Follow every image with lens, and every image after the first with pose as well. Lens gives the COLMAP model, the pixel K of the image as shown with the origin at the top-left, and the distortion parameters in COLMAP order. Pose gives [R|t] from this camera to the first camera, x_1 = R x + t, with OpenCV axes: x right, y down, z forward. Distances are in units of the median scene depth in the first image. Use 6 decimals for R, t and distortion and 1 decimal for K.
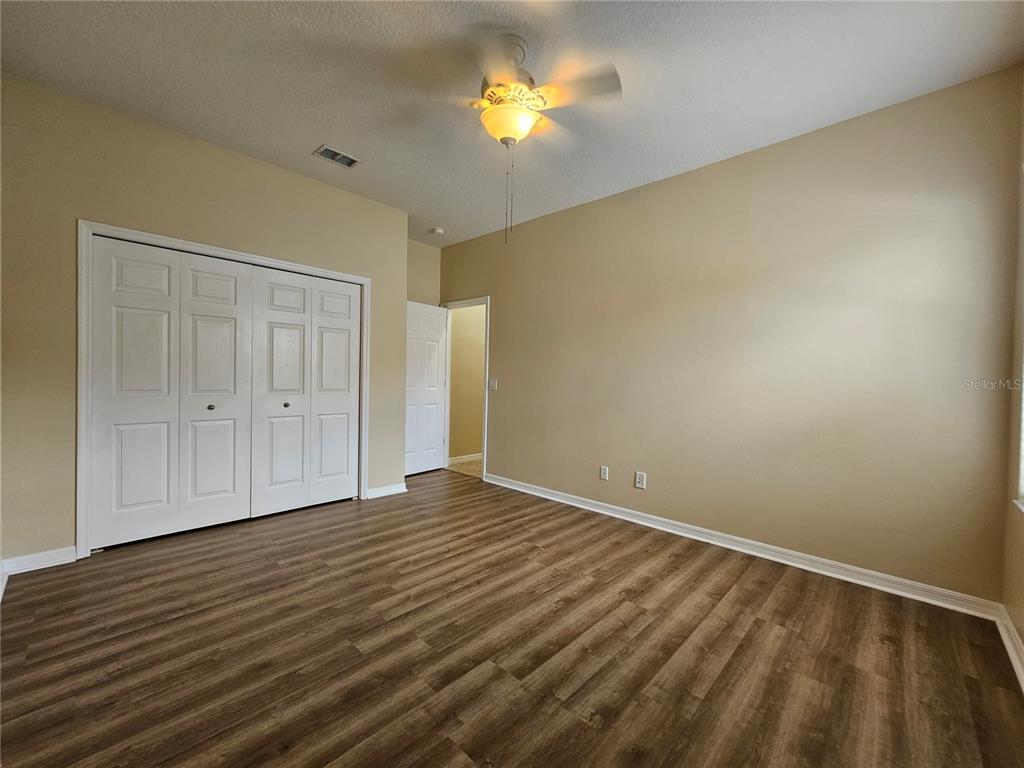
lens RADIAL K [[417.1, 0, 511.6], [0, 417.1, 385.6], [0, 0, 1]] dist [-0.003041, 0.001197]
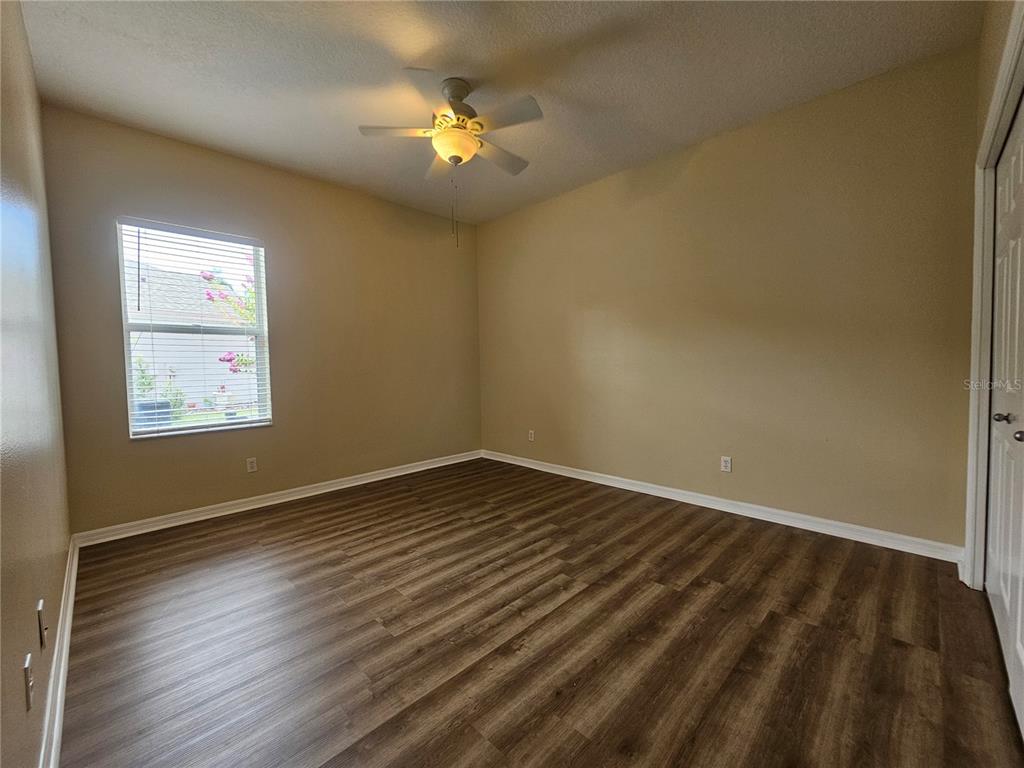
lens RADIAL K [[417.1, 0, 512.0], [0, 417.1, 382.1], [0, 0, 1]] dist [-0.003041, 0.001197]
pose [[-0.999500, -0.007028, 0.030829, -0.191621], [-0.005125, 0.998100, 0.061393, -0.026324], [-0.031202, 0.061205, -0.997637, 2.038945]]
